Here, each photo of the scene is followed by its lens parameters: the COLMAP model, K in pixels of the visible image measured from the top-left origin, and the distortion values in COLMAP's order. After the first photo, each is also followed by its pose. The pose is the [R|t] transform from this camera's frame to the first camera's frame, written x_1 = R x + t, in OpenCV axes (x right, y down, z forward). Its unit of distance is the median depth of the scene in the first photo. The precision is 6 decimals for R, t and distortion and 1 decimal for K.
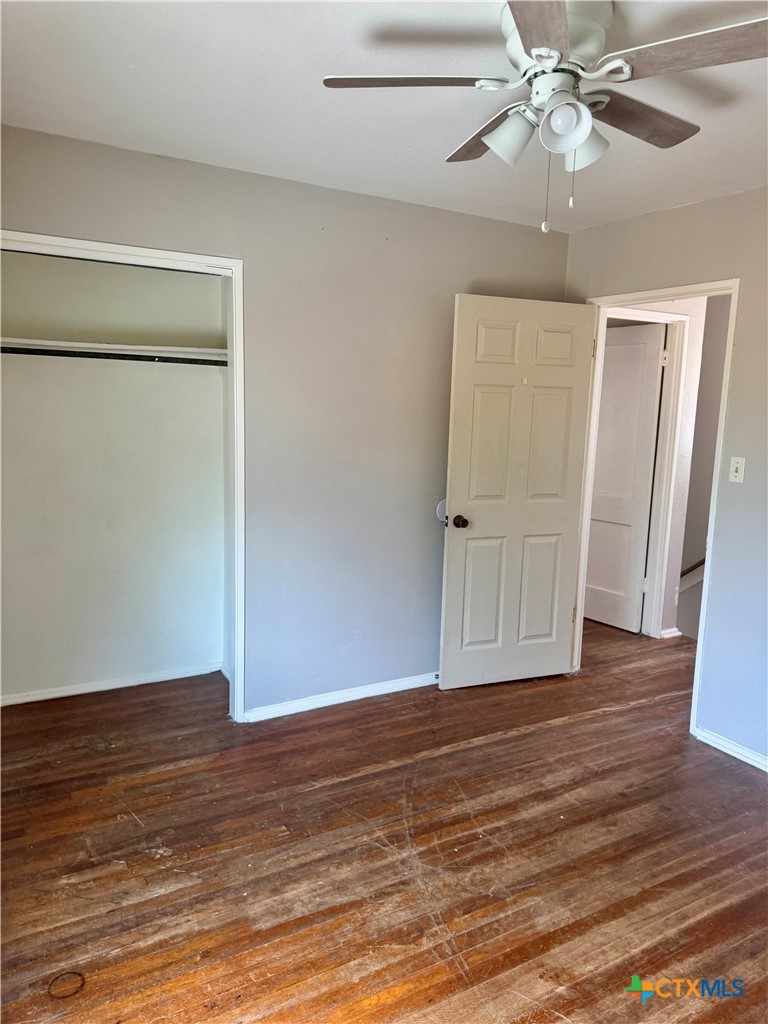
lens RADIAL K [[728.8, 0, 384.0], [0, 728.8, 512.3], [0, 0, 1]] dist [0.027754, -0.007303]
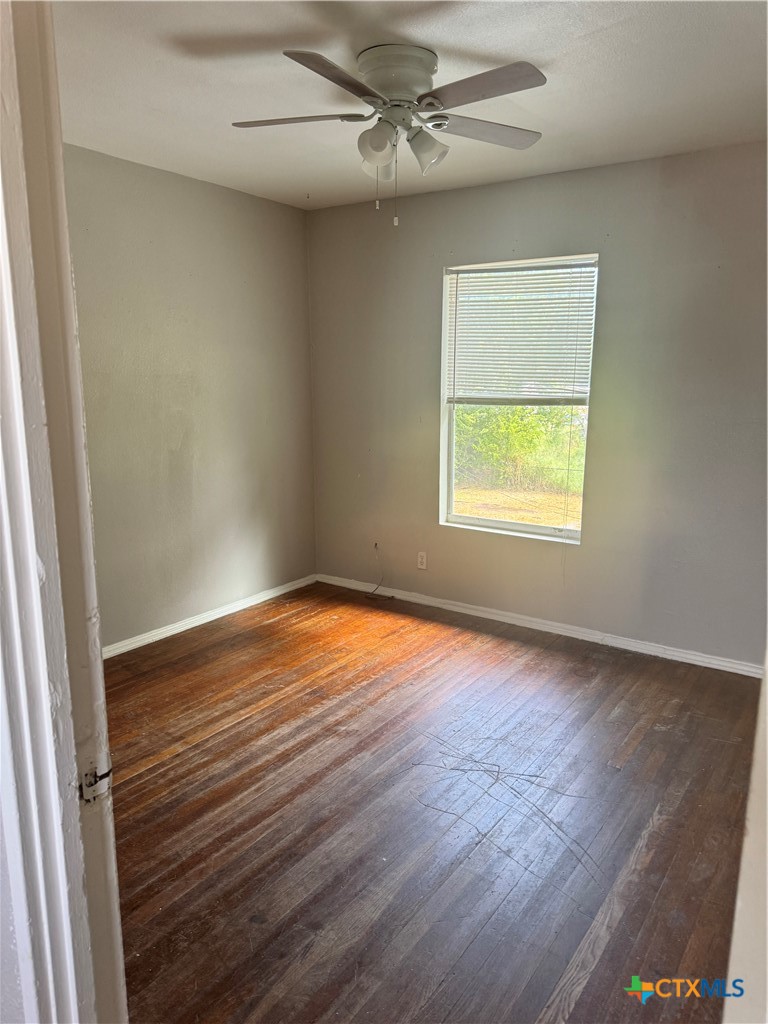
lens RADIAL K [[728.8, 0, 385.0], [0, 728.8, 512.2], [0, 0, 1]] dist [0.027754, -0.007303]
pose [[-0.902260, 0.044634, -0.428875, 0.692420], [-0.104378, 0.942439, 0.317671, -0.247332], [0.418367, 0.331387, -0.845666, 1.886311]]
